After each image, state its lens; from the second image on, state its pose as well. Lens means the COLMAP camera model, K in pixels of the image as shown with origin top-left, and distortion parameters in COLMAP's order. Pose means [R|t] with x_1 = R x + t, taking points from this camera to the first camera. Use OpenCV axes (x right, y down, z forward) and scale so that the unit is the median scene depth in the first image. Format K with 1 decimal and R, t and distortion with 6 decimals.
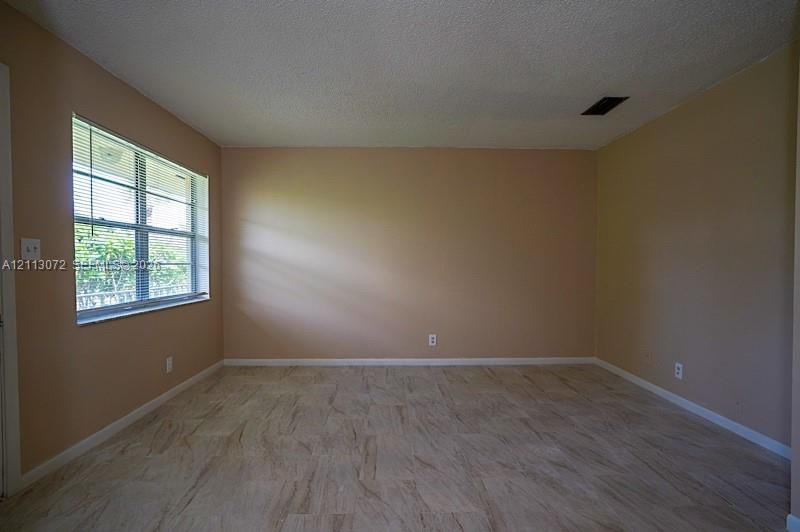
lens RADIAL K [[441.8, 0, 403.1], [0, 441.8, 263.1], [0, 0, 1]] dist [-0.055412, 0.035319]
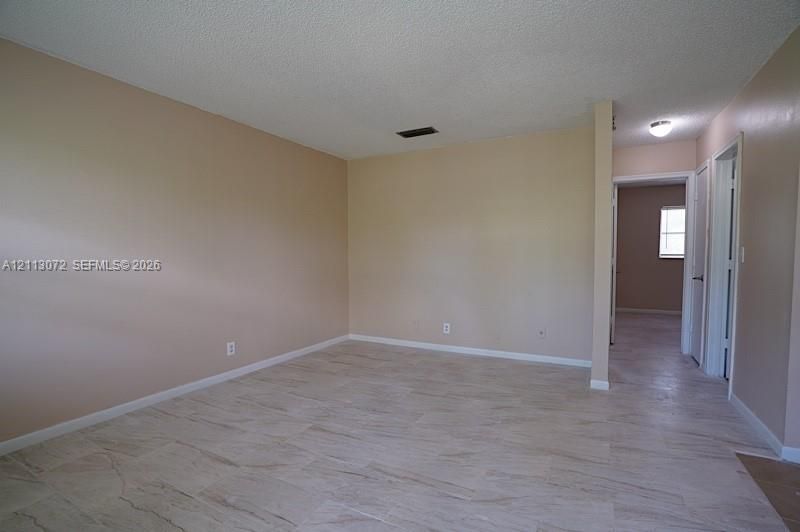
lens RADIAL K [[375.1, 0, 408.6], [0, 375.1, 274.3], [0, 0, 1]] dist [-0.057385, 0.022206]
pose [[0.479563, -0.047499, 0.876221, -0.530065], [0.009281, 0.998753, 0.049061, 0.002709], [-0.877458, -0.015396, 0.479406, 0.512602]]
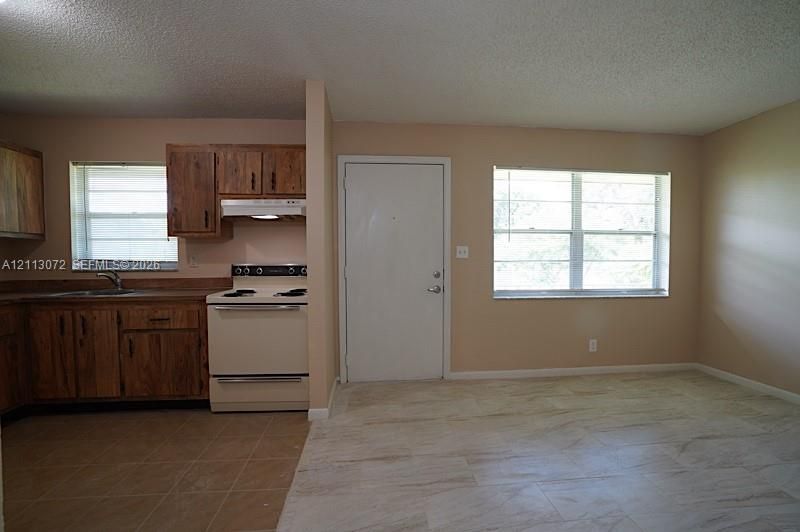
lens RADIAL K [[384.8, 0, 399.6], [0, 384.8, 272.8], [0, 0, 1]] dist [-0.058569, 0.024513]
pose [[0.047406, 0.038977, -0.998115, 0.481213], [-0.000657, 0.999239, 0.038990, -0.005525], [0.998876, -0.001193, 0.047395, 0.441116]]
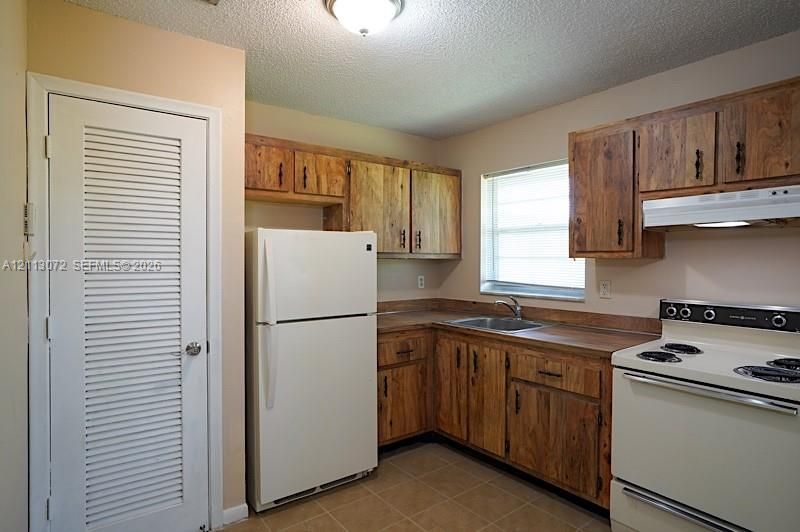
lens RADIAL K [[441.8, 0, 403.1], [0, 441.8, 263.1], [0, 0, 1]] dist [-0.055412, 0.035319]
pose [[-0.810698, 0.006440, -0.585429, 0.237798], [-0.001410, 0.999915, 0.012952, -0.058030], [0.585463, 0.011326, -0.810620, 0.385883]]
